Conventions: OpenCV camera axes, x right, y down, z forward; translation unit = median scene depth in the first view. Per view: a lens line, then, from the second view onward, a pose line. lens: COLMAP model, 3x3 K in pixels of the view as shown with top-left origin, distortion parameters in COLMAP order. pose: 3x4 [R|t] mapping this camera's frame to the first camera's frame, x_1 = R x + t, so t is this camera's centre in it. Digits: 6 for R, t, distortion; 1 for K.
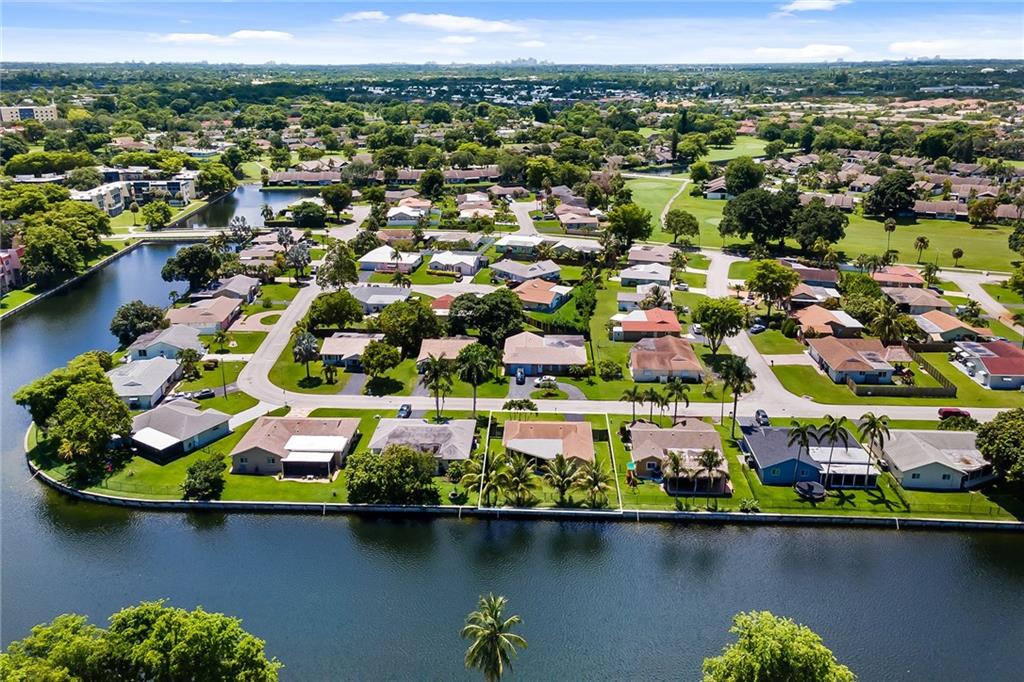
lens RADIAL K [[756.3, 0, 512.0], [0, 756.3, 341.0], [0, 0, 1]] dist [0.008123, 0.002861]
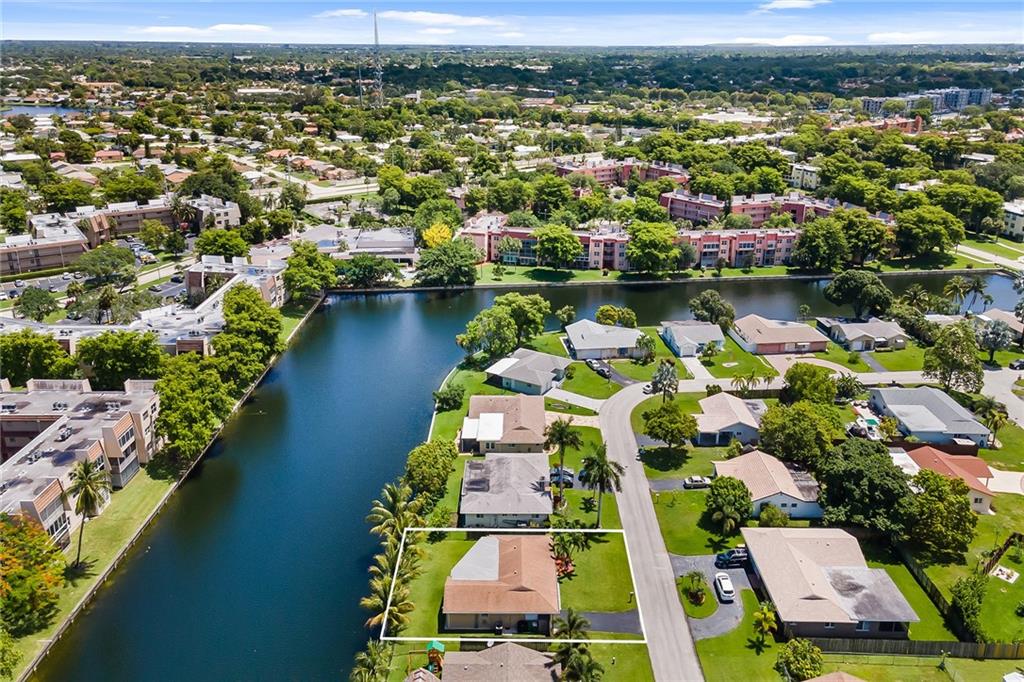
lens RADIAL K [[756.3, 0, 512.0], [0, 756.3, 341.0], [0, 0, 1]] dist [0.008123, 0.002861]
pose [[0.043047, 0.363605, -0.930558, 0.529075], [-0.367336, 0.871939, 0.323708, -0.250680], [0.929092, 0.327892, 0.171099, 0.665181]]
